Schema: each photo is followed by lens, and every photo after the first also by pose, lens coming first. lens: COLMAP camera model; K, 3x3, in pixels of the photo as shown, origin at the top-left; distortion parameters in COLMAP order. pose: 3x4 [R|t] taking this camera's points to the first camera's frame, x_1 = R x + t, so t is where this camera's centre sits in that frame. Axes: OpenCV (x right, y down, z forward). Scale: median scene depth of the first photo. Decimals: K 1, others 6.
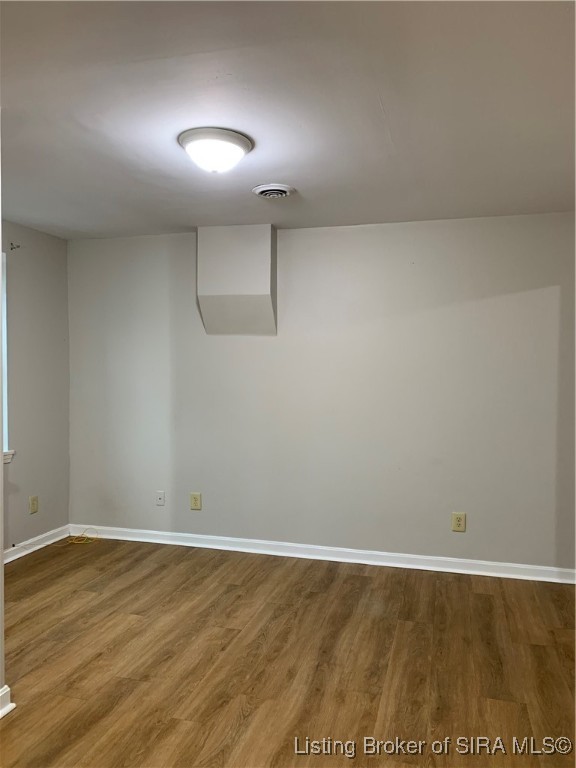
lens RADIAL K [[588.8, 0, 290.5], [0, 588.8, 379.1], [0, 0, 1]] dist [0.039240, -0.044838]
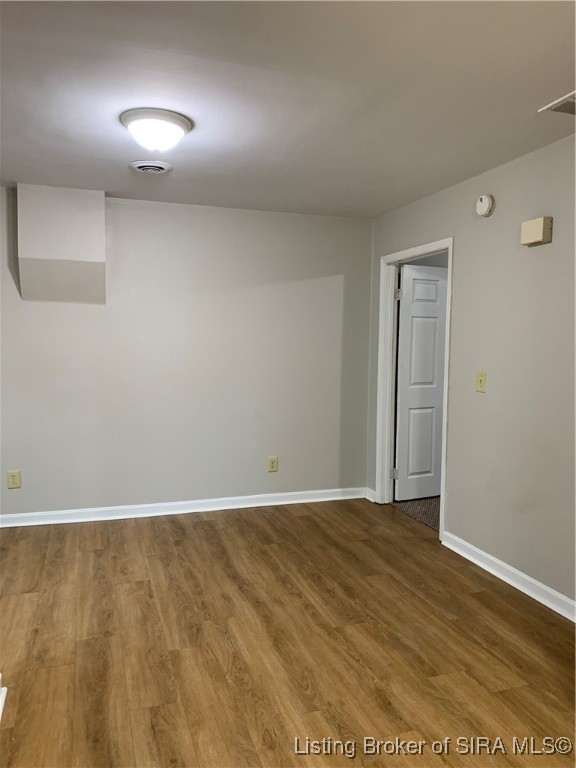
lens RADIAL K [[588.8, 0, 290.5], [0, 588.8, 379.1], [0, 0, 1]] dist [0.039240, -0.044838]
pose [[0.834127, -0.037832, 0.550274, -0.437902], [0.007237, 0.998310, 0.057665, -0.002816], [-0.551525, -0.044117, 0.832991, -0.025229]]
